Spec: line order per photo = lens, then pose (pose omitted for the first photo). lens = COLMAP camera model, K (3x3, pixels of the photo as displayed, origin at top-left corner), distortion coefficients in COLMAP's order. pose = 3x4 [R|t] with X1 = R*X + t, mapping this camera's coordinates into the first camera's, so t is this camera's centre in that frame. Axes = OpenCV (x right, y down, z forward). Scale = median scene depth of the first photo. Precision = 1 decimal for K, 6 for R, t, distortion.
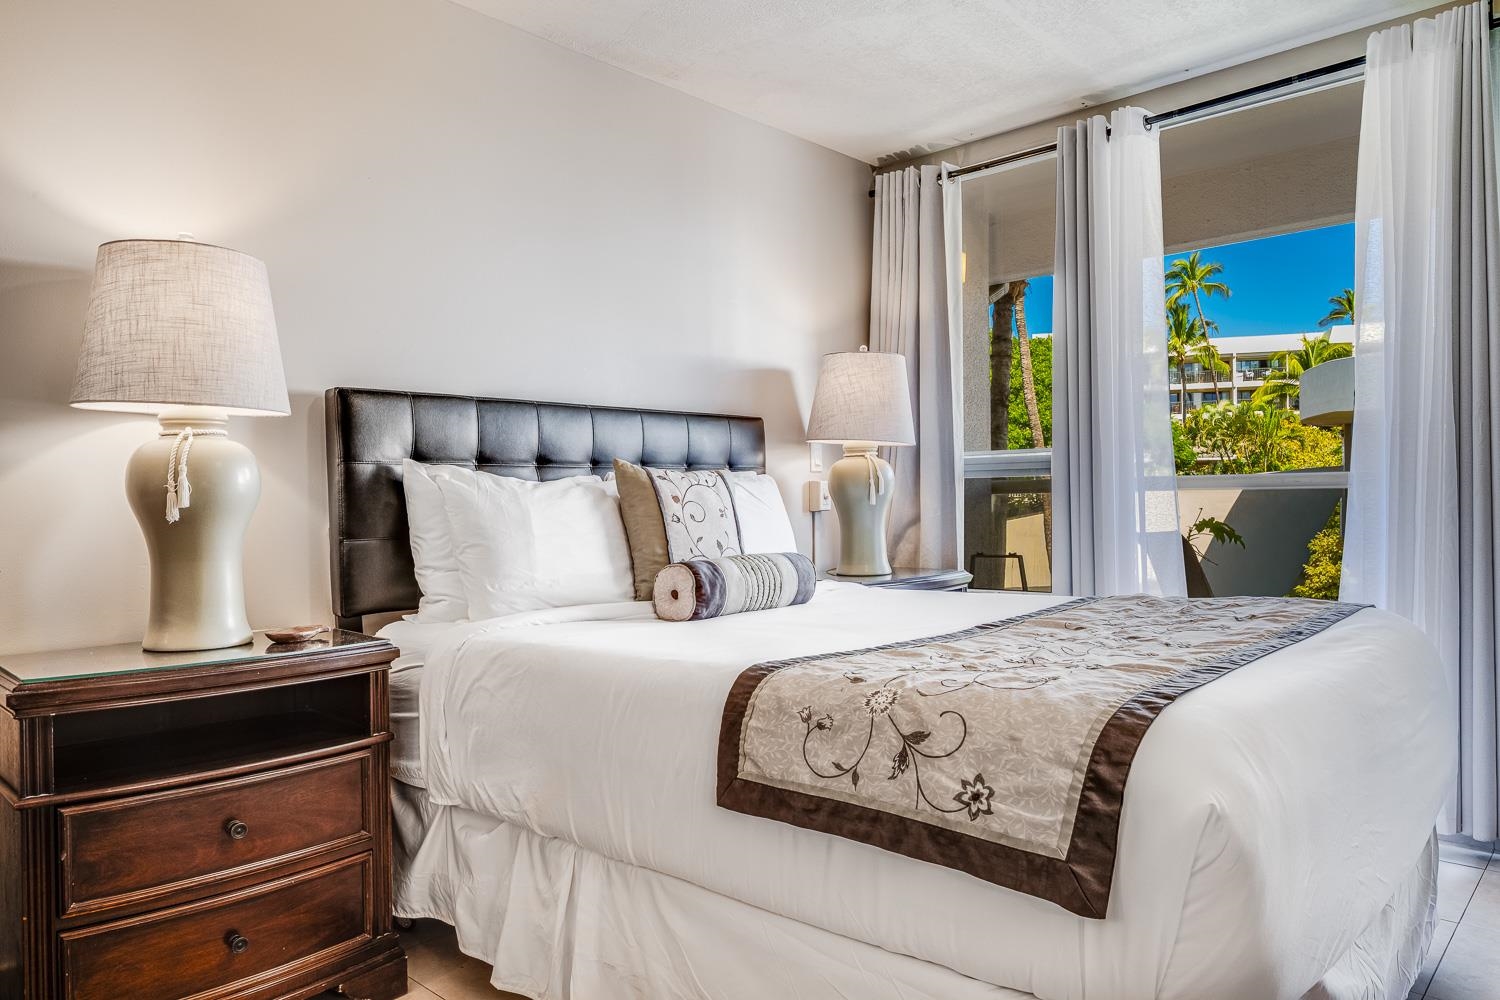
lens RADIAL K [[1082.8, 0, 737.6], [0, 1082.8, 520.6], [0, 0, 1]] dist [0.003186, 0.001400]
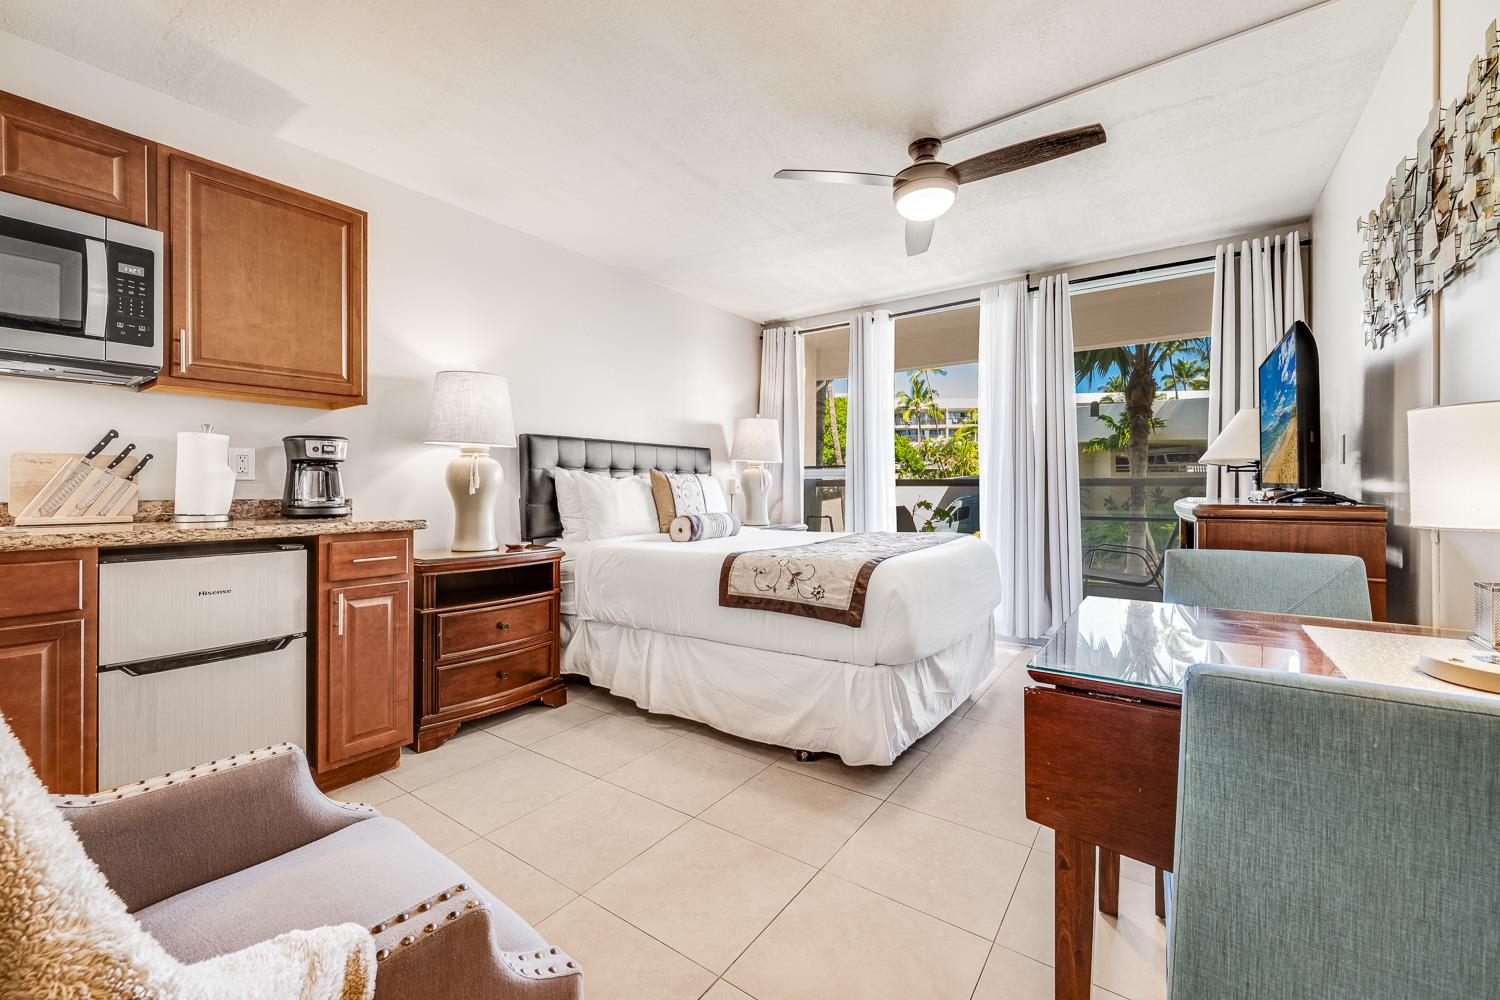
lens RADIAL K [[722.7, 0, 750.0], [0, 722.7, 500.0], [0, 0, 1]] dist [0.000055, -0.000081]
pose [[0.988618, 0.011574, 0.149999, -0.138181], [-0.011081, 0.999930, -0.004119, 0.010695], [-0.150036, 0.002410, 0.988678, -0.480457]]
